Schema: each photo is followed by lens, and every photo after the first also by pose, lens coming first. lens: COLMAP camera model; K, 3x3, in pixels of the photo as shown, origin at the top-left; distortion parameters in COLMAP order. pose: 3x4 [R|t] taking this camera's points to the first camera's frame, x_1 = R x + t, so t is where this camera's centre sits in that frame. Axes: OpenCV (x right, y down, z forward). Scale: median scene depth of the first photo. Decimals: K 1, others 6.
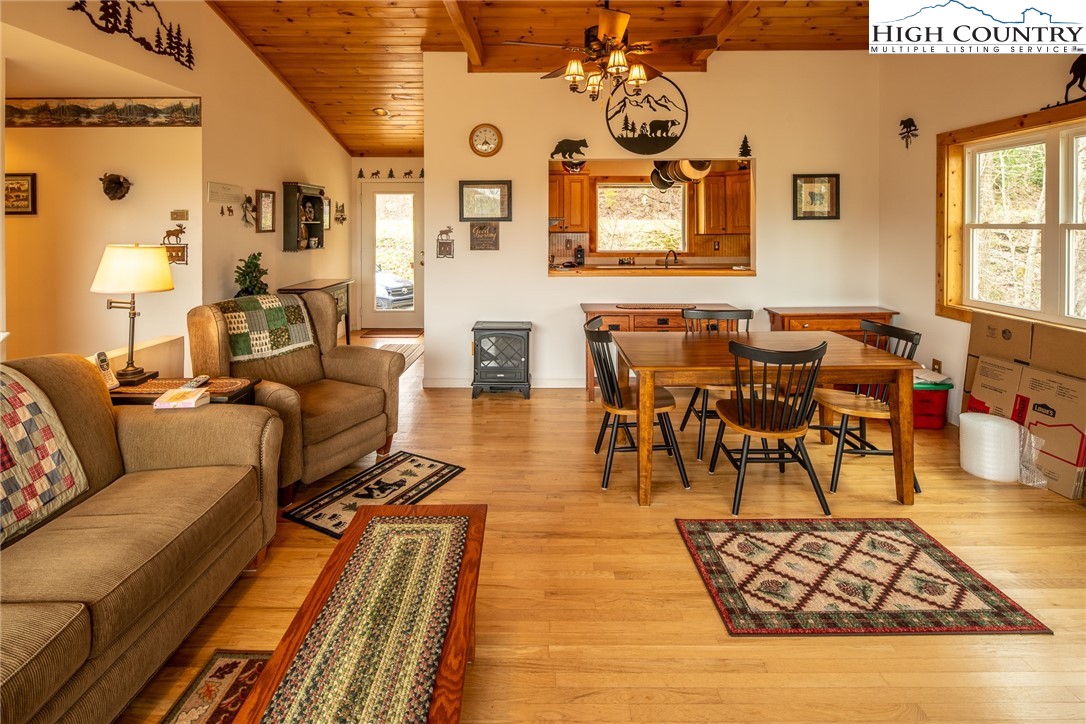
lens RADIAL K [[527.1, 0, 543.9], [0, 527.1, 226.5], [0, 0, 1]] dist [0.003436, -0.006334]
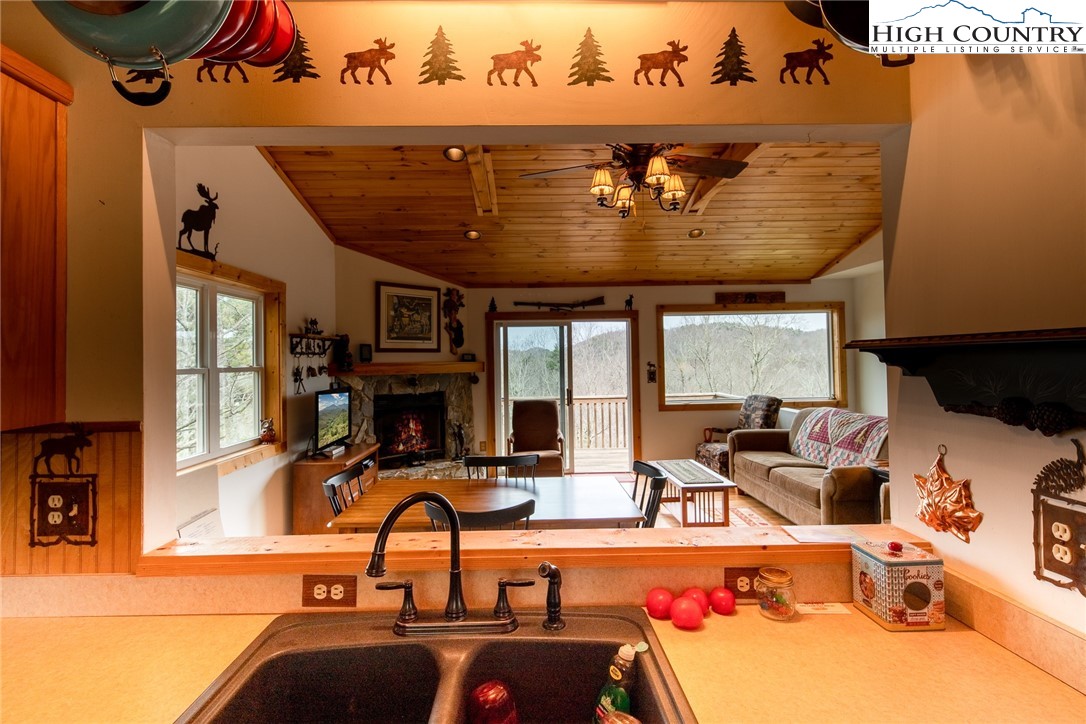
lens RADIAL K [[532.9, 0, 525.5], [0, 532.9, 348.4], [0, 0, 1]] dist [0.000403, -0.000330]
pose [[-0.999845, 0.016026, 0.007274, 0.252786], [0.015898, 0.999724, -0.017316, -0.012915], [-0.007549, -0.017198, -0.999824, 1.591102]]
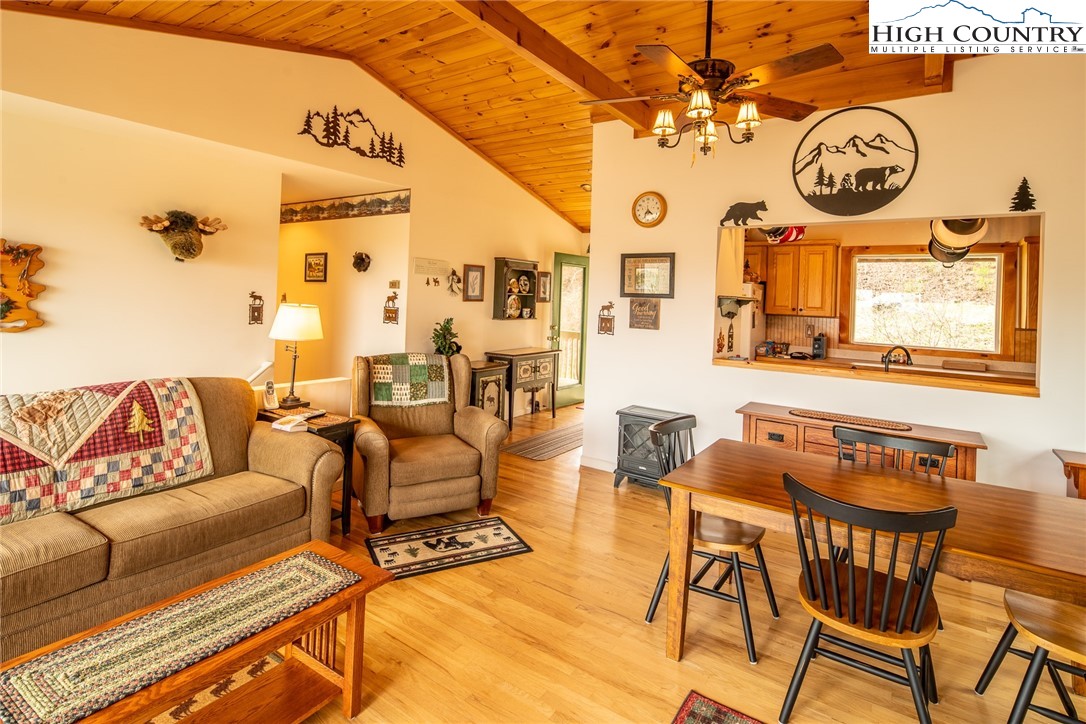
lens RADIAL K [[543.0, 0, 541.4], [0, 543.0, 292.8], [0, 0, 1]] dist [-0.000211, -0.001881]
pose [[0.823020, 0.026232, -0.567406, 0.336372], [-0.037873, 0.999244, -0.008739, -0.003766], [0.566748, 0.028681, 0.823391, 0.143067]]
